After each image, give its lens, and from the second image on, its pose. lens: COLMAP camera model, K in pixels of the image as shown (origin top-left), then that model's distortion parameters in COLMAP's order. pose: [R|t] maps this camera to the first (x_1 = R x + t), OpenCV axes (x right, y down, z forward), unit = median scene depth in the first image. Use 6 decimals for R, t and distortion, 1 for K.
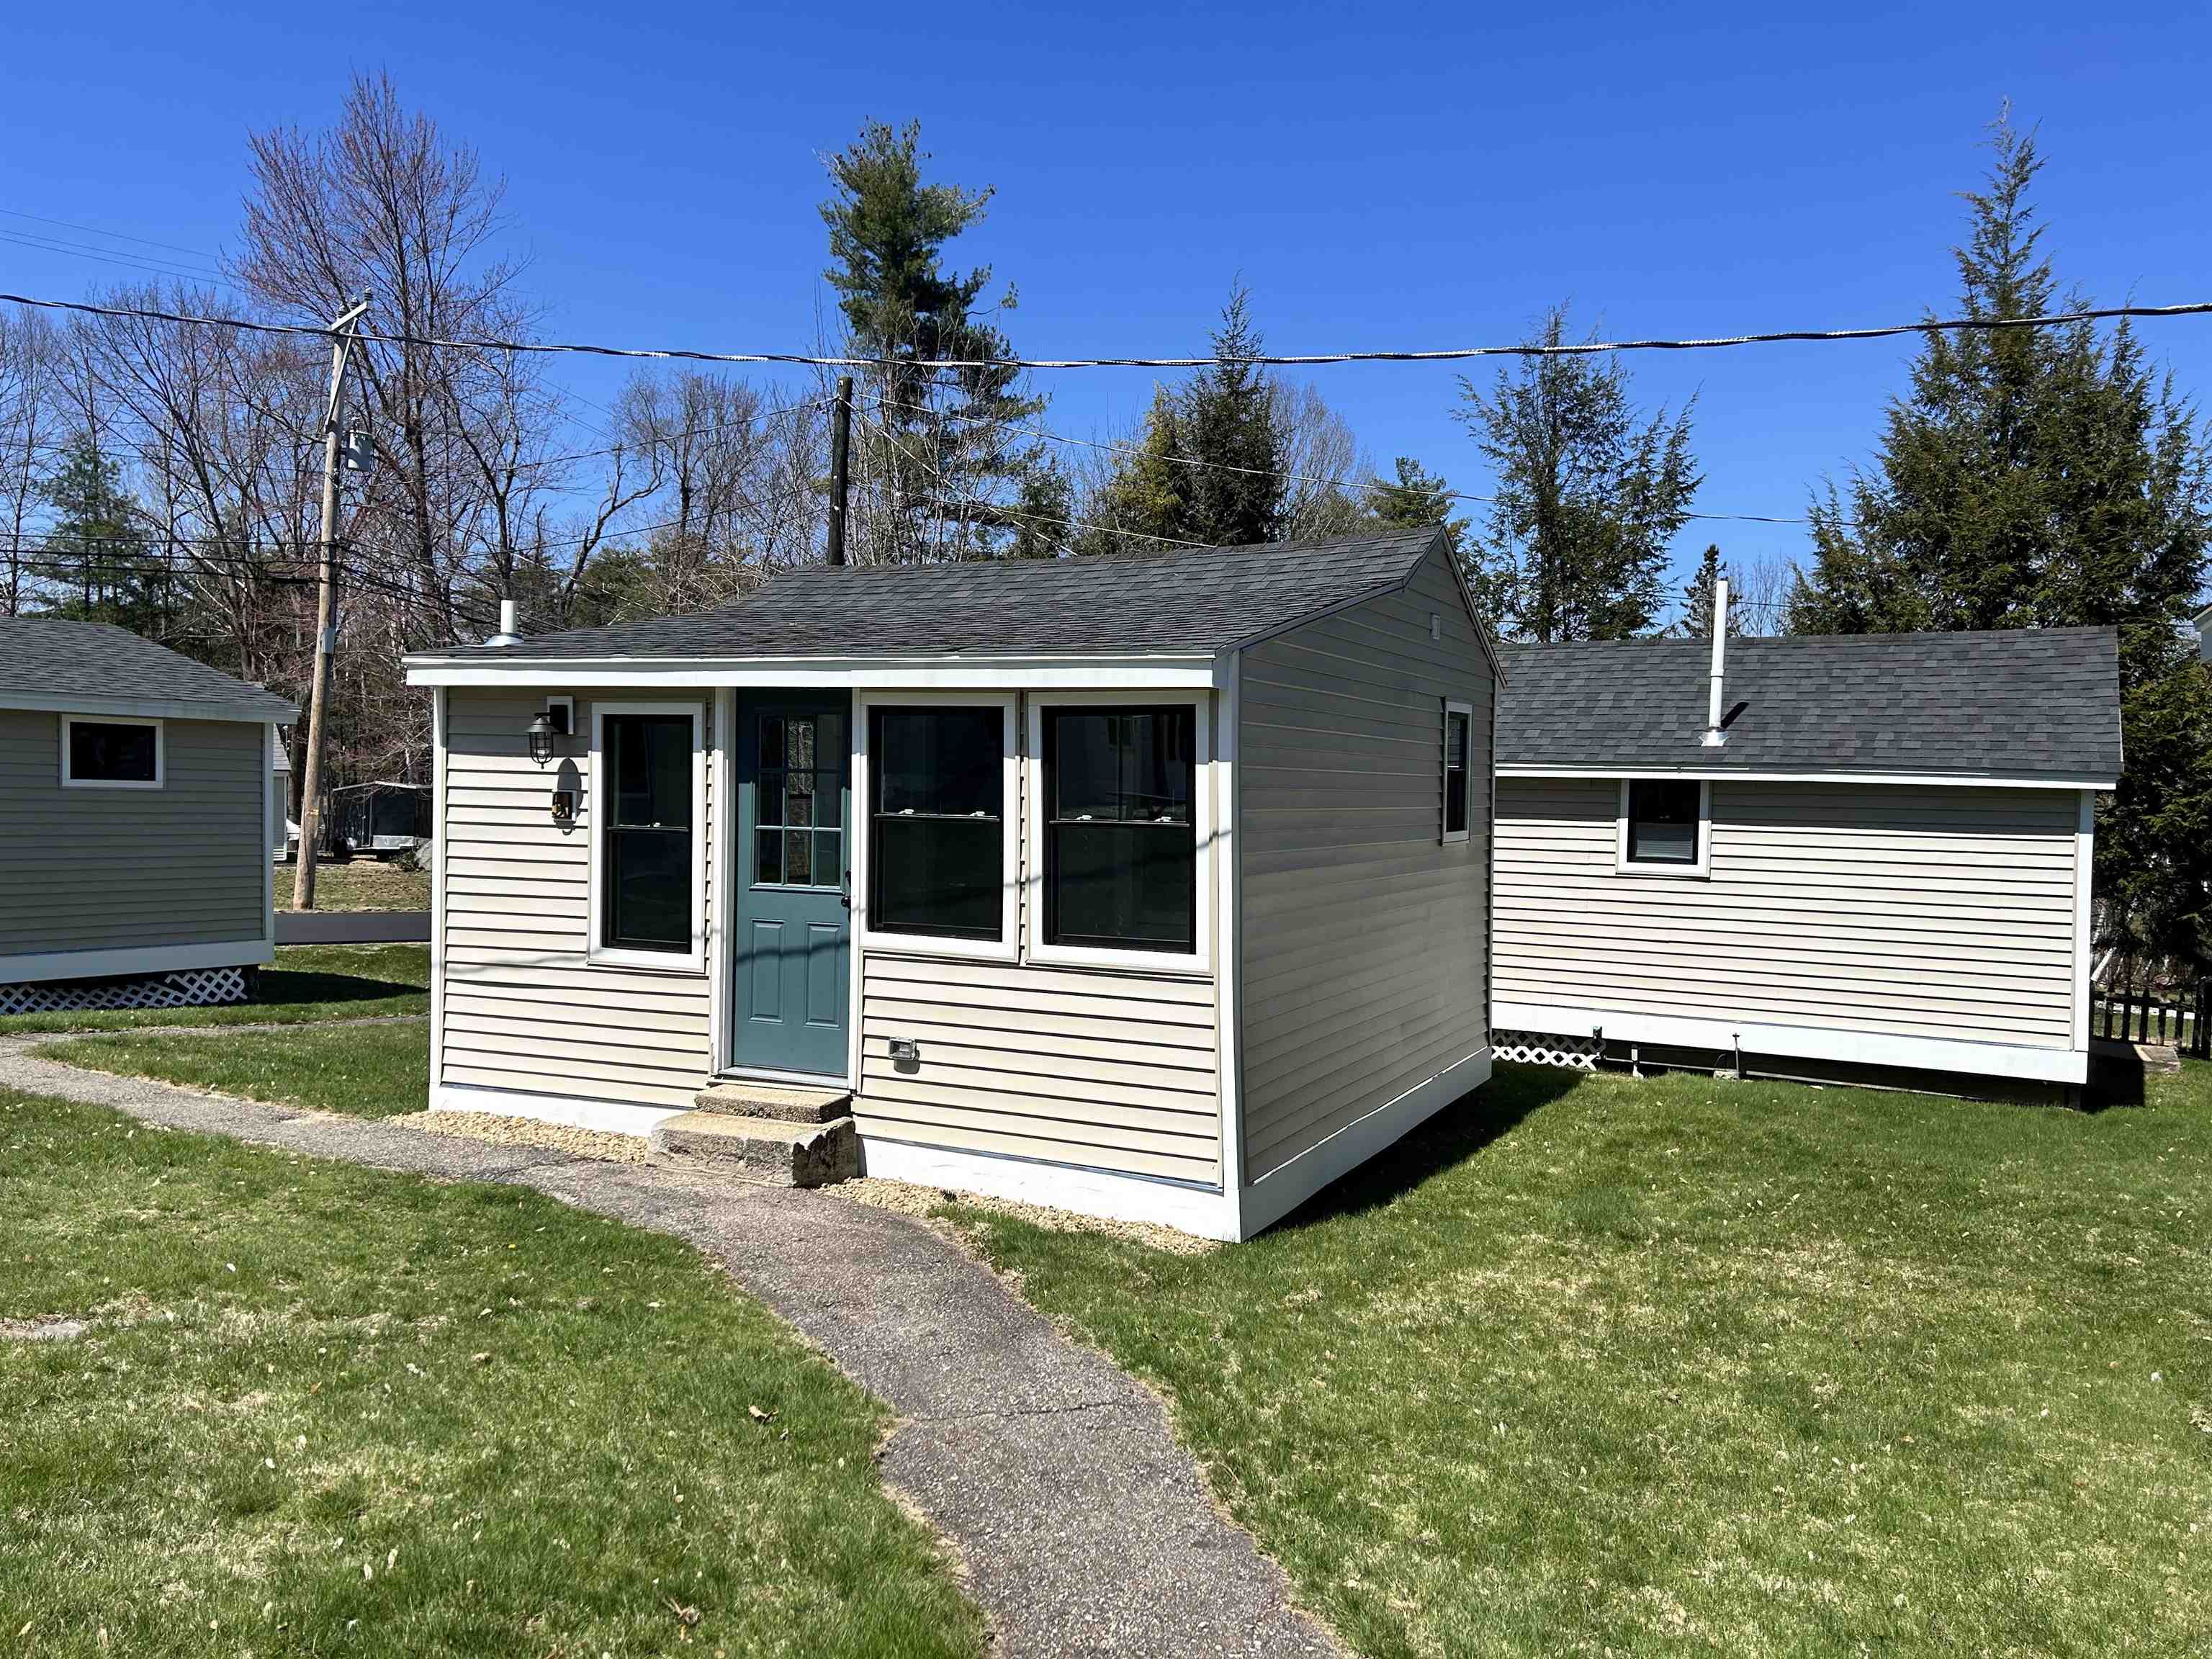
lens RADIAL K [[1669.0, 0, 1100.9], [0, 1669.0, 819.8], [0, 0, 1]] dist [0.062530, -0.060413]
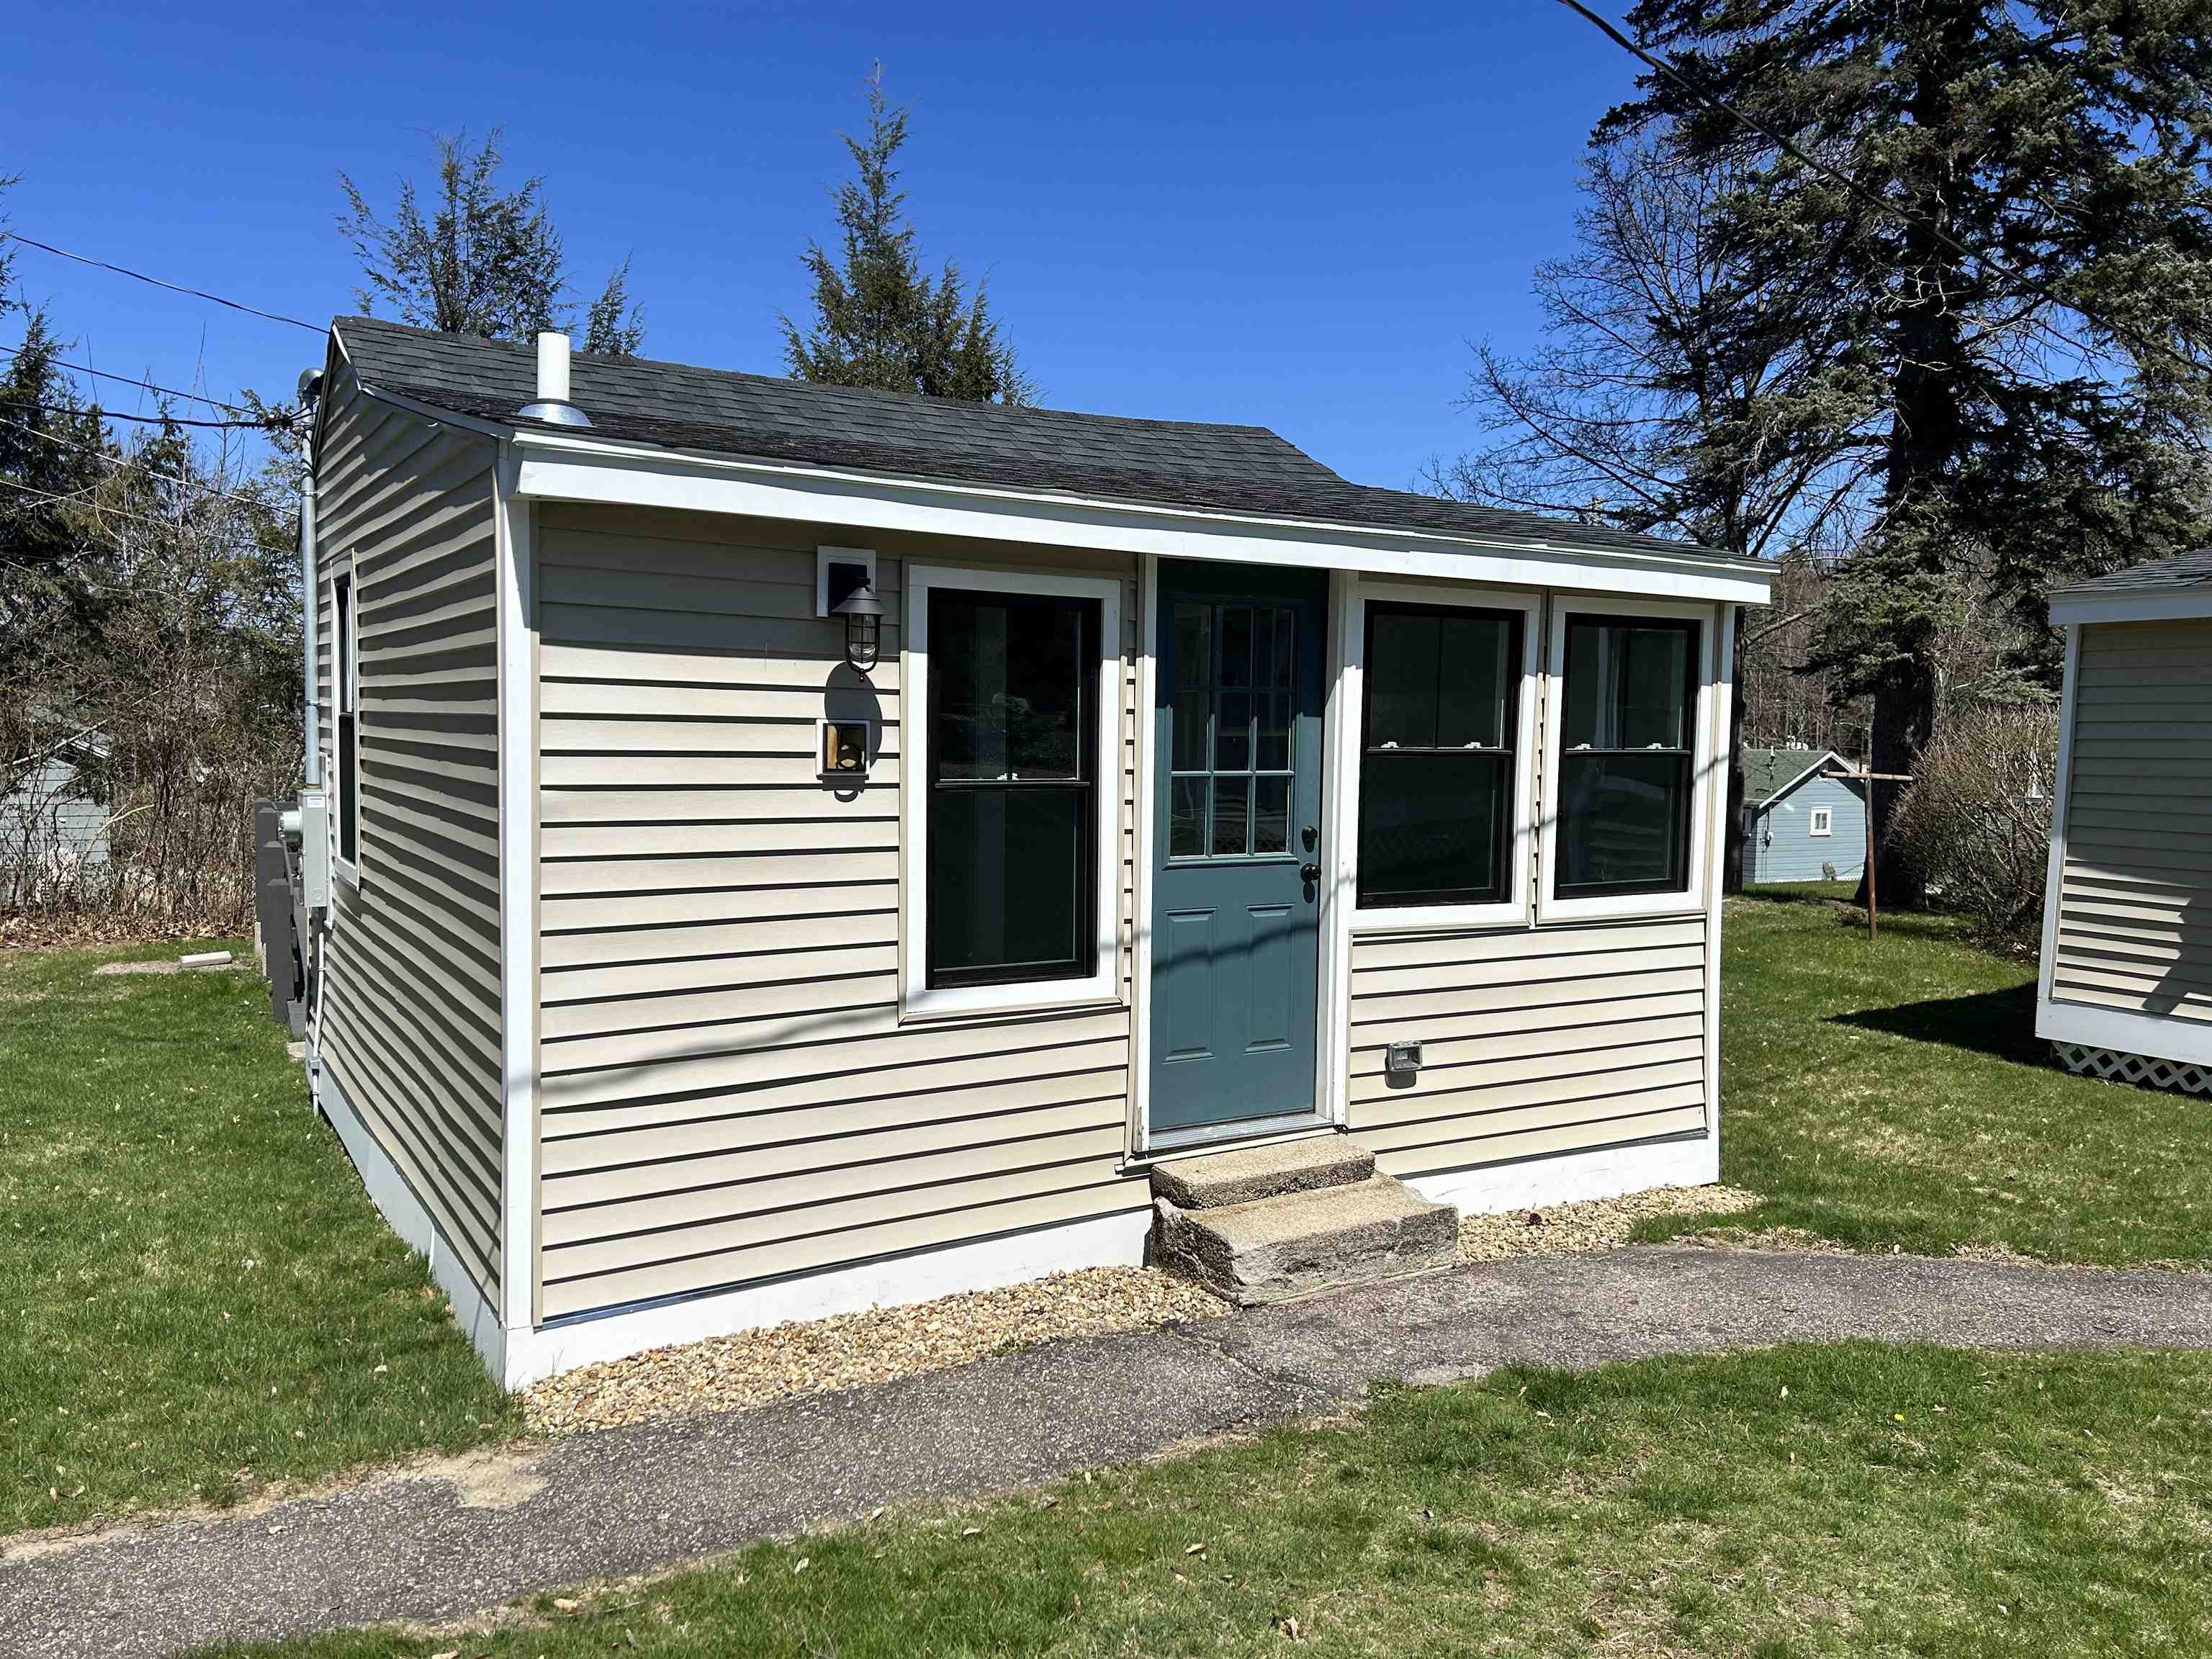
lens RADIAL K [[1656.5, 0, 1097.9], [0, 1656.5, 836.3], [0, 0, 1]] dist [0.052902, -0.066980]
pose [[0.556838, -0.069316, 0.827724, -0.779718], [0.015126, 0.997193, 0.073332, -0.019766], [-0.830483, -0.028314, 0.556323, 0.668048]]
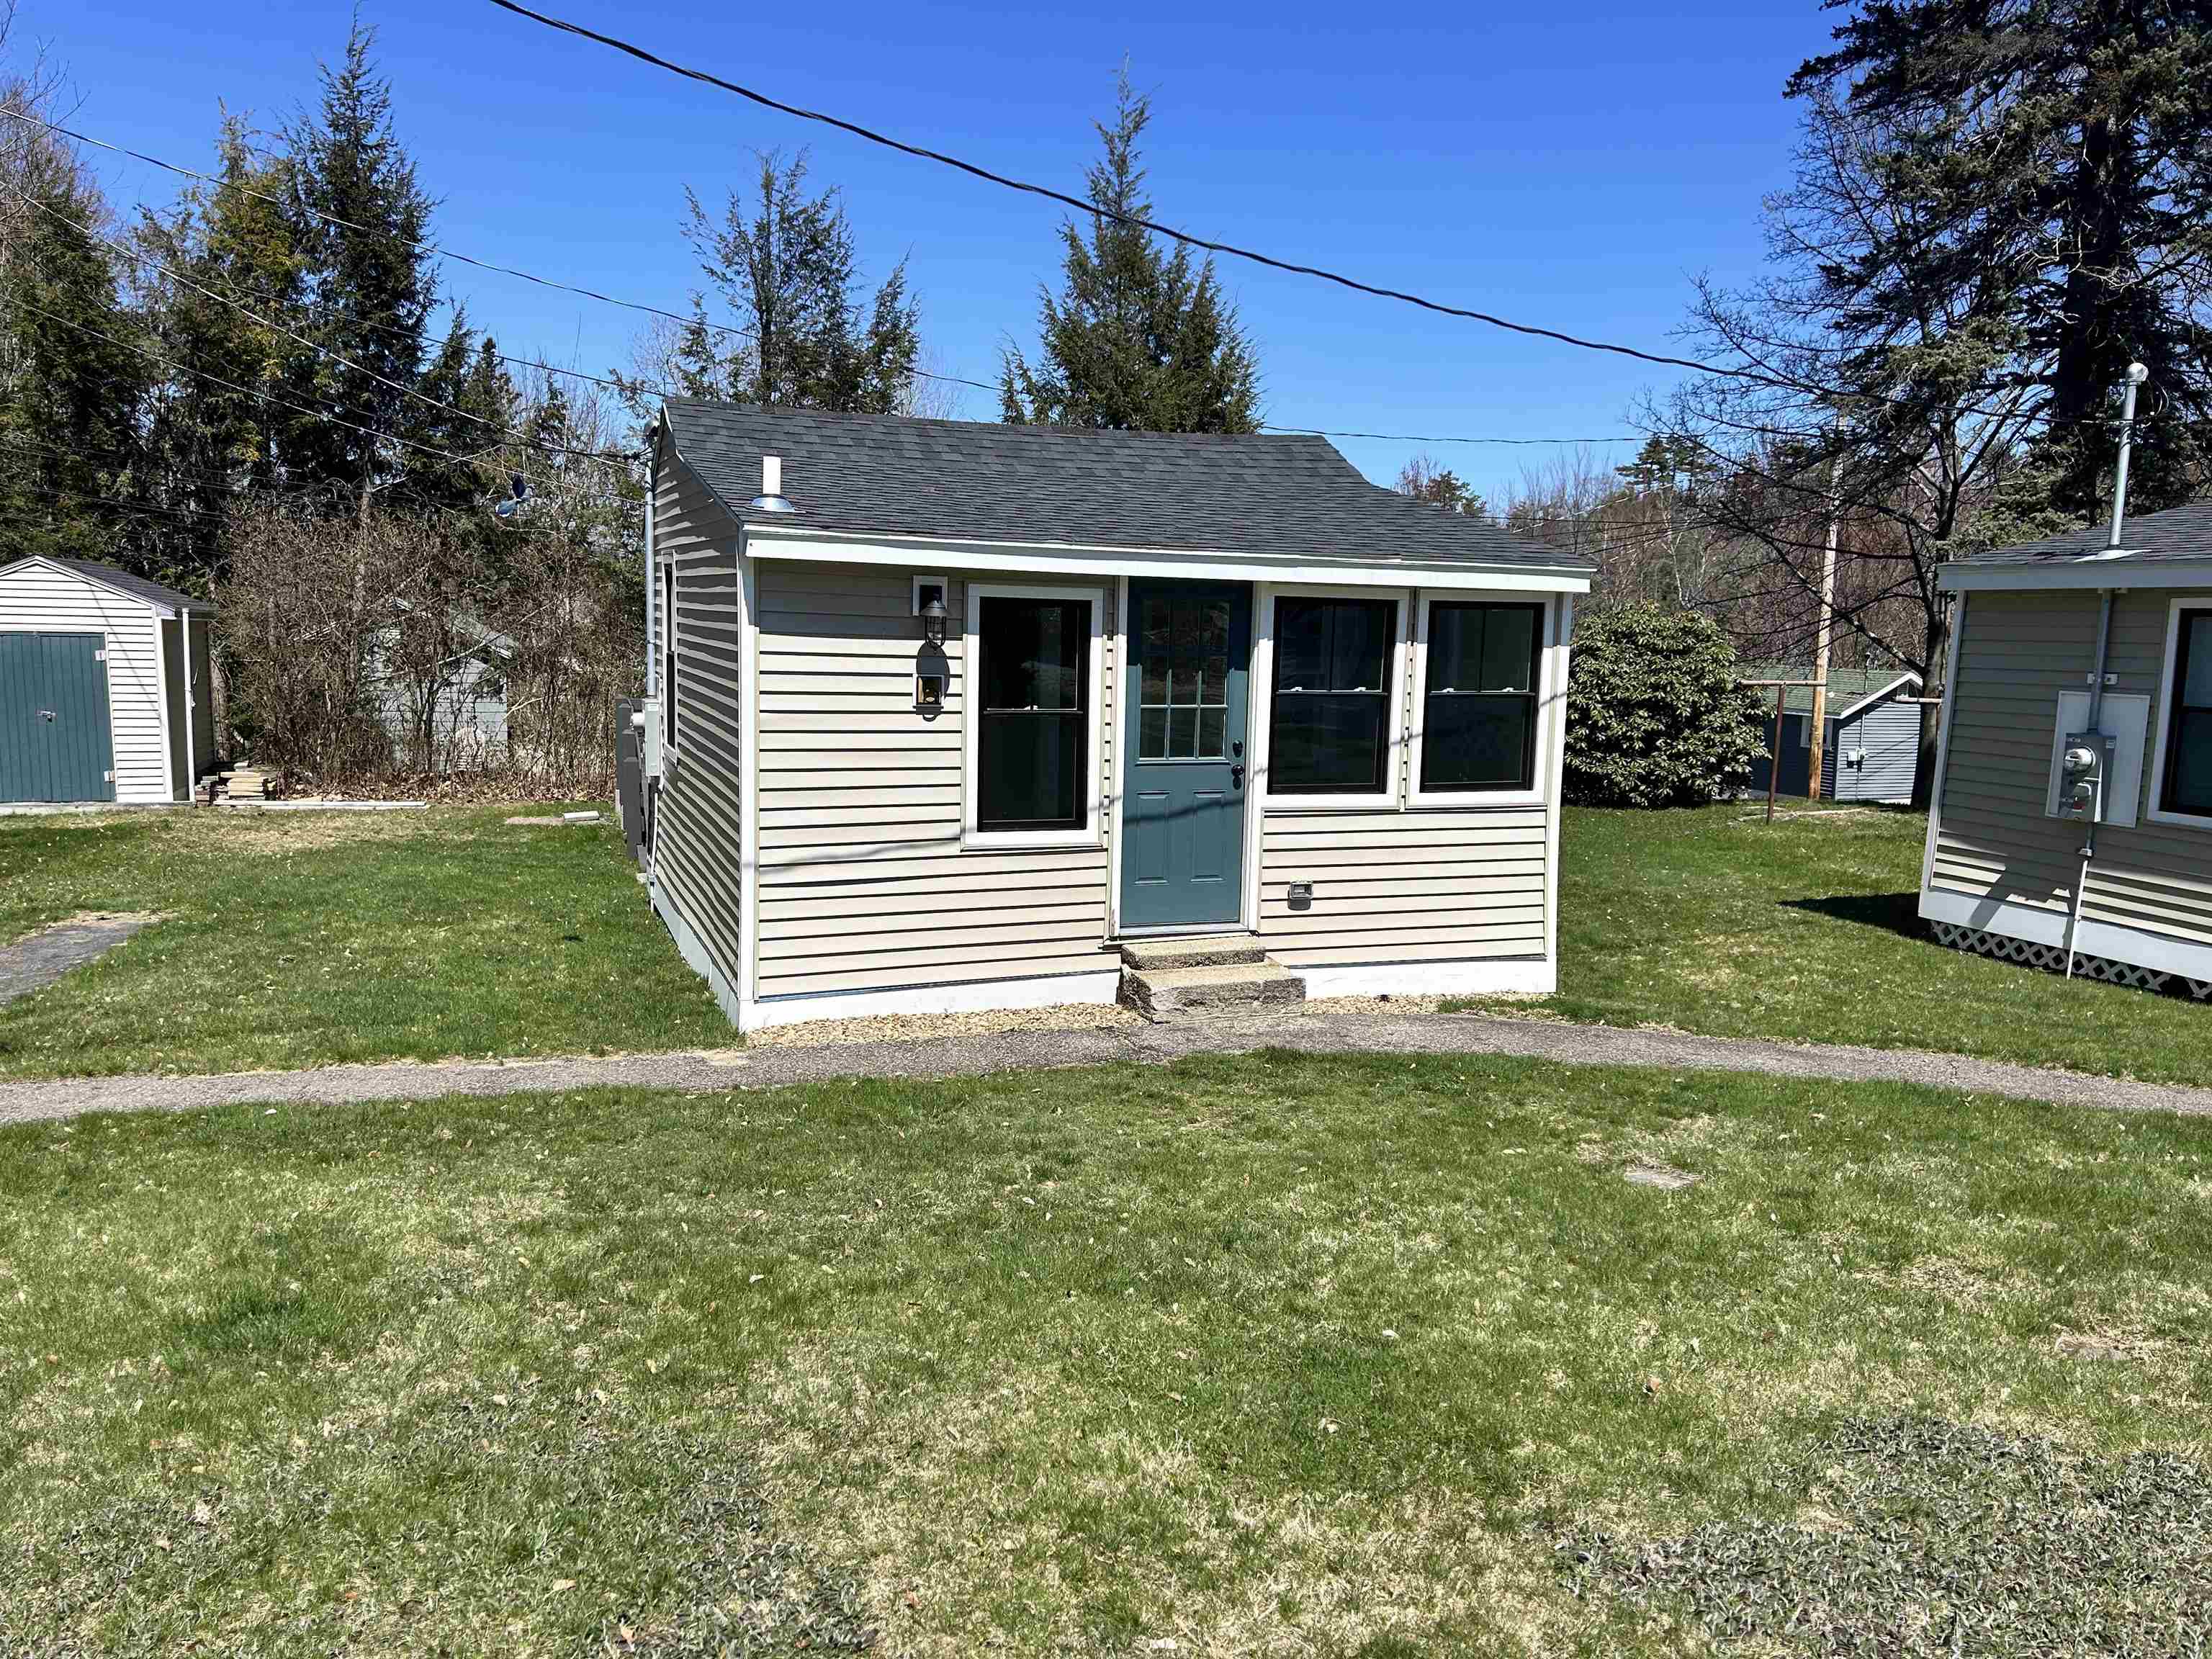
lens RADIAL K [[1669.0, 0, 1100.9], [0, 1669.0, 819.8], [0, 0, 1]] dist [0.062530, -0.060413]
pose [[0.701576, -0.092210, 0.706603, -1.002844], [0.005985, 0.992320, 0.123553, -0.056548], [-0.712569, -0.082453, 0.696740, 0.270103]]
